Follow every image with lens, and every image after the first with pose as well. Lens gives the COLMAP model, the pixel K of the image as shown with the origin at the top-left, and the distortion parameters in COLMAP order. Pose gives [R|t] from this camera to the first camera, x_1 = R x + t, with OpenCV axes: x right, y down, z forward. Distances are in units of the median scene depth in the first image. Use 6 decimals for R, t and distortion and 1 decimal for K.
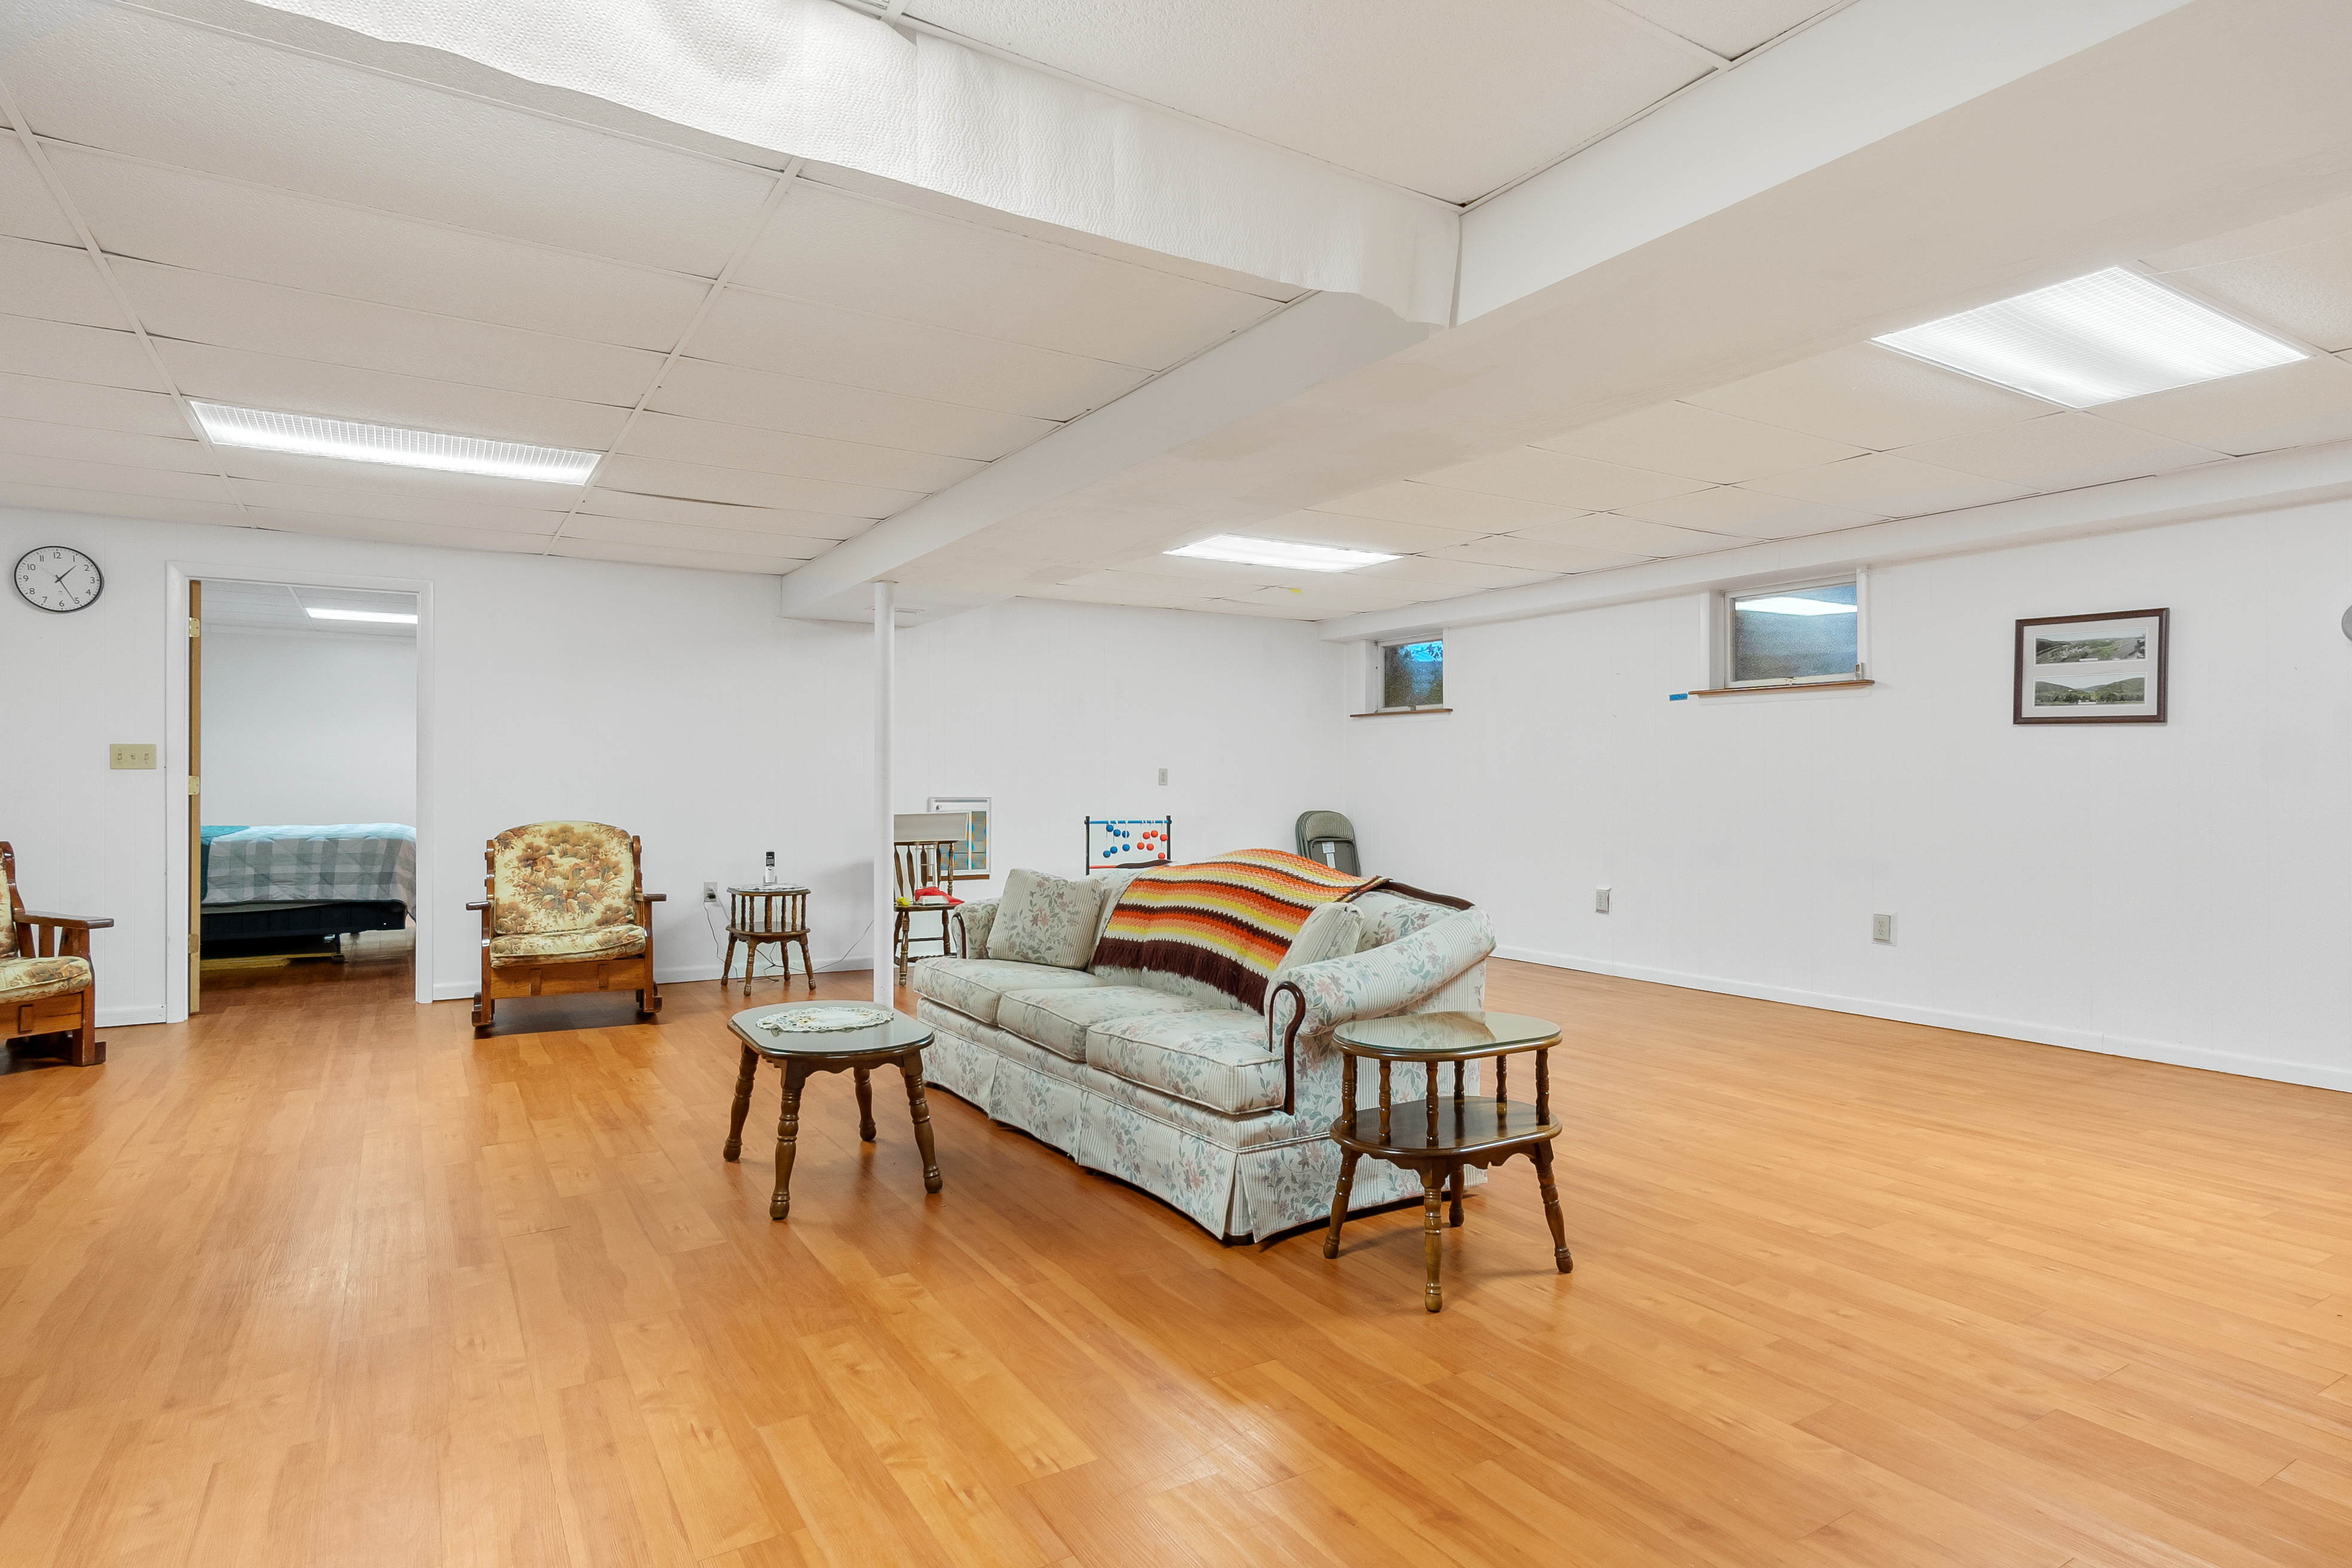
lens RADIAL K [[1287.8, 0, 1142.1], [0, 1287.8, 777.3], [0, 0, 1]] dist [0.001331, 0.000855]
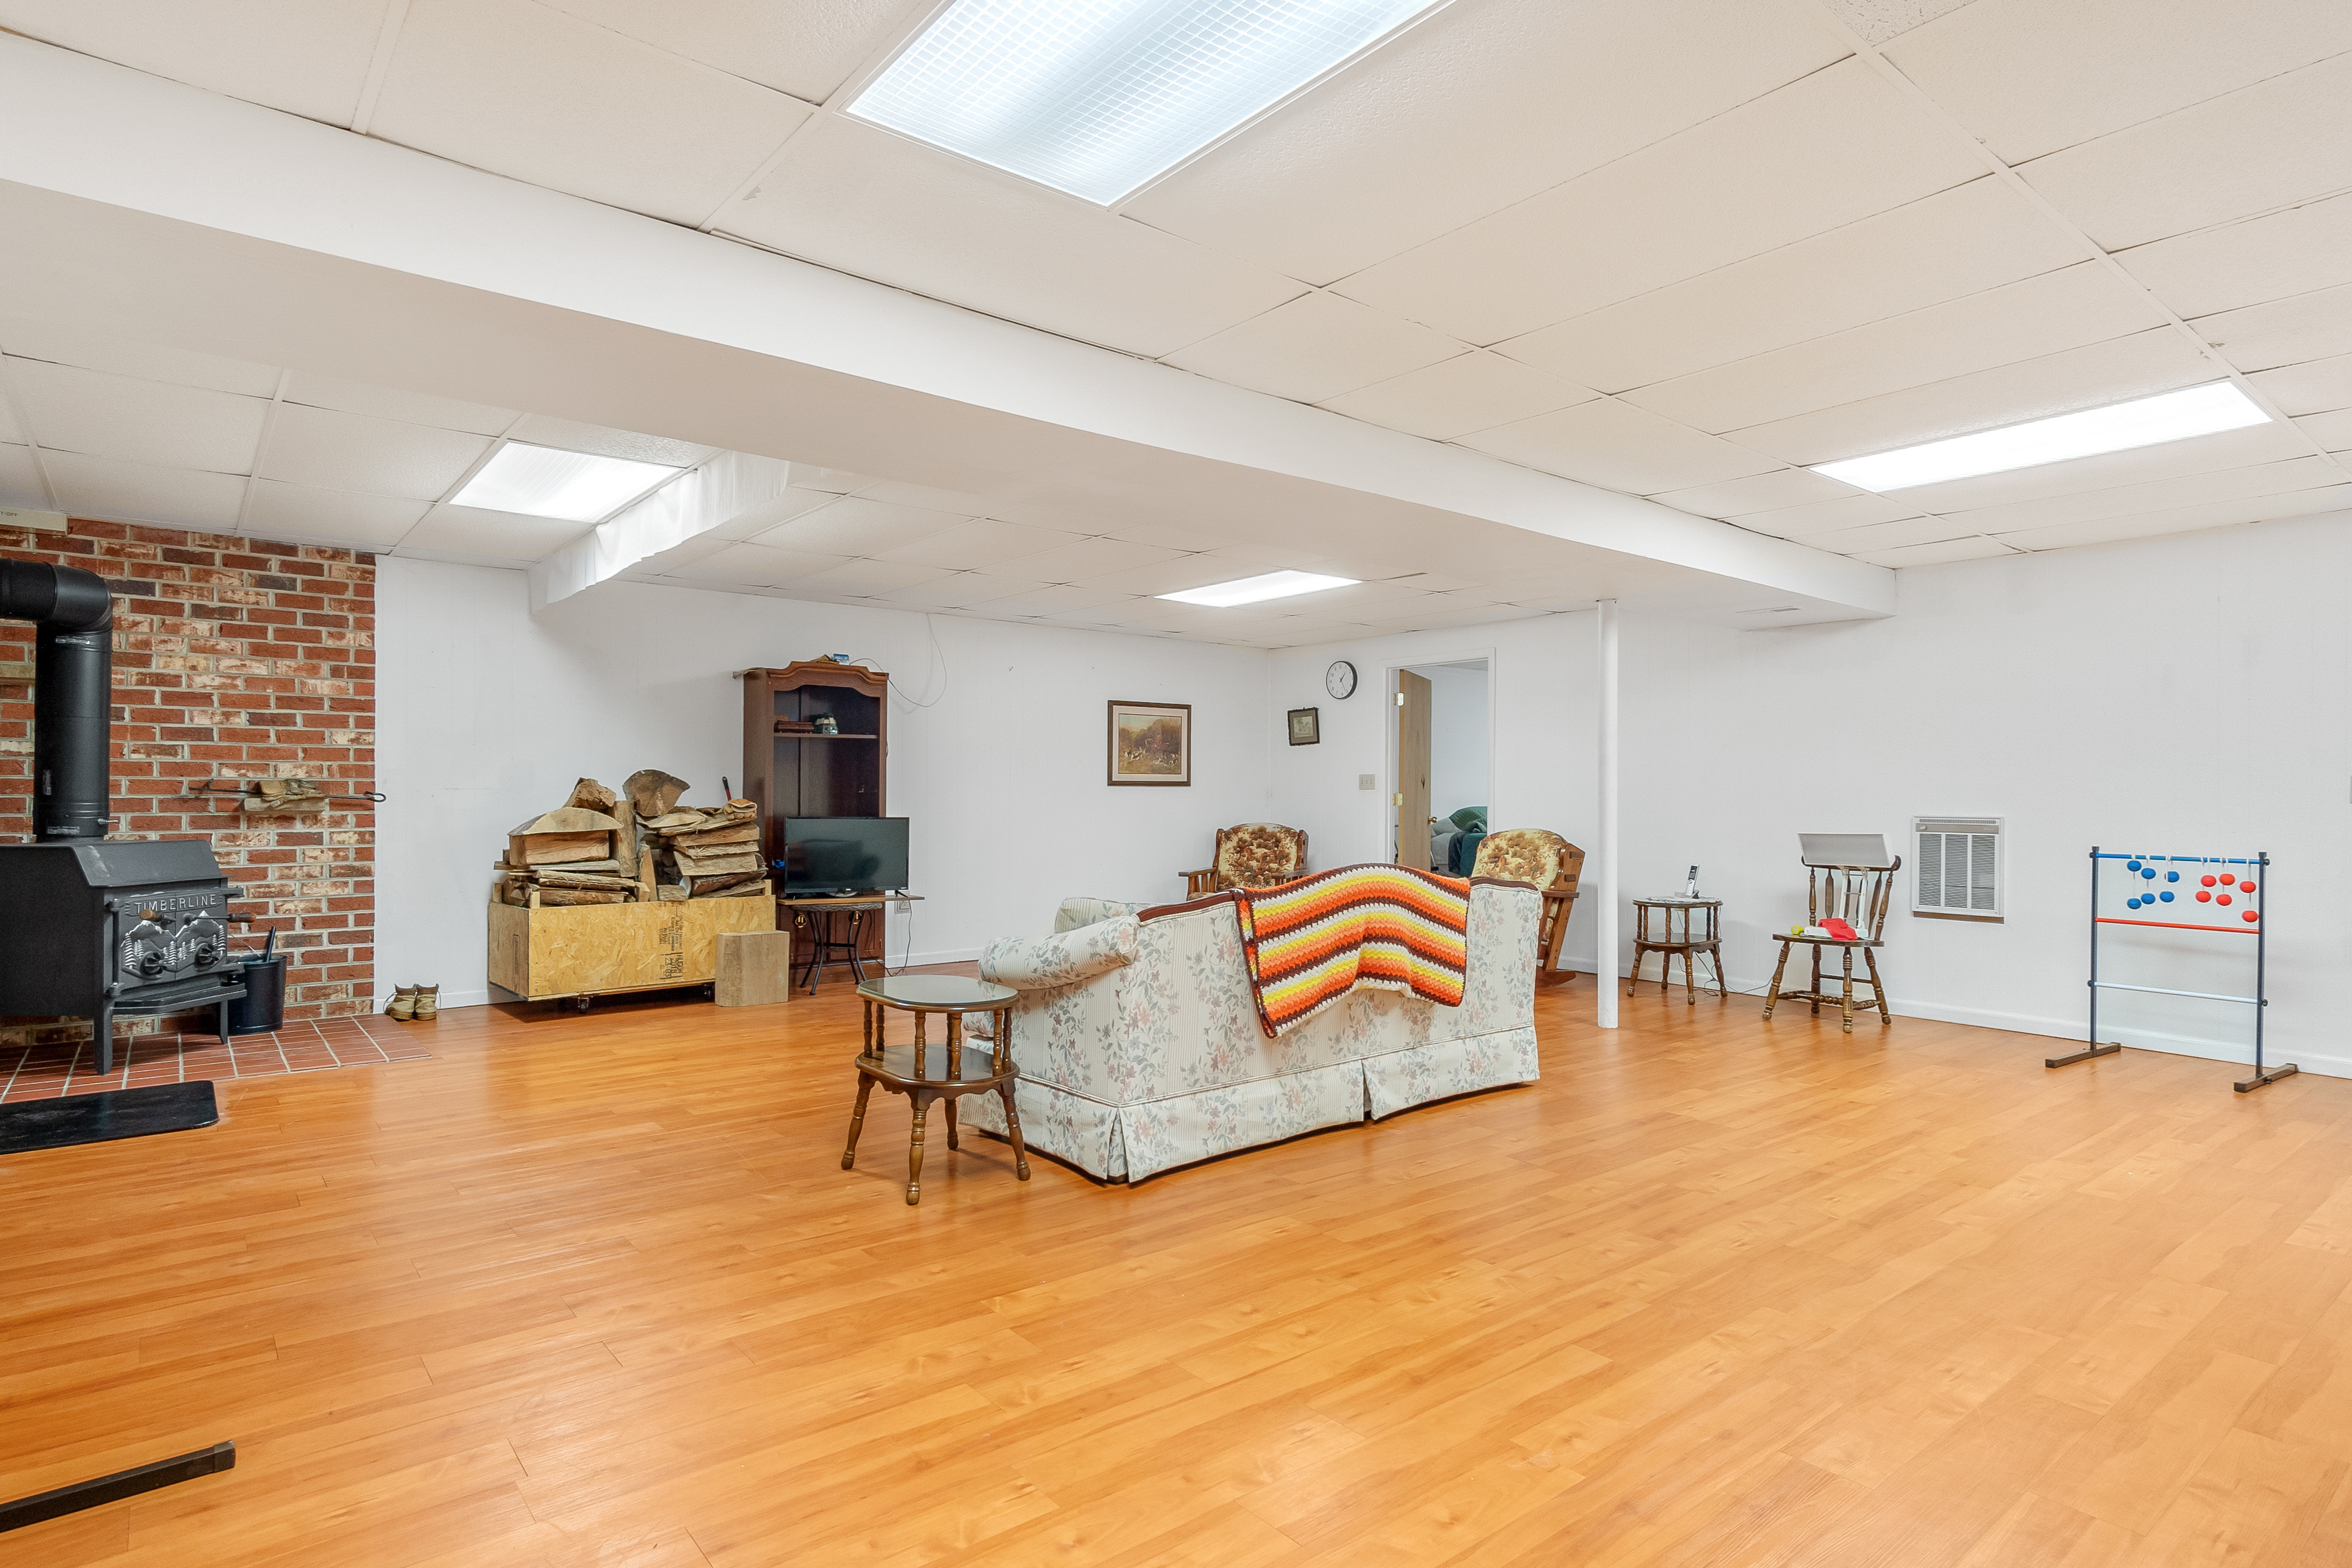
lens RADIAL K [[1244.1, 0, 1176.0], [0, 1244.1, 784.0], [0, 0, 1]] dist [0.033482, 0.000457]
pose [[0.121939, -0.010470, -0.992482, 0.986859], [0.005041, 0.999938, -0.009929, 0.000880], [0.992525, -0.003793, 0.121984, 0.712751]]
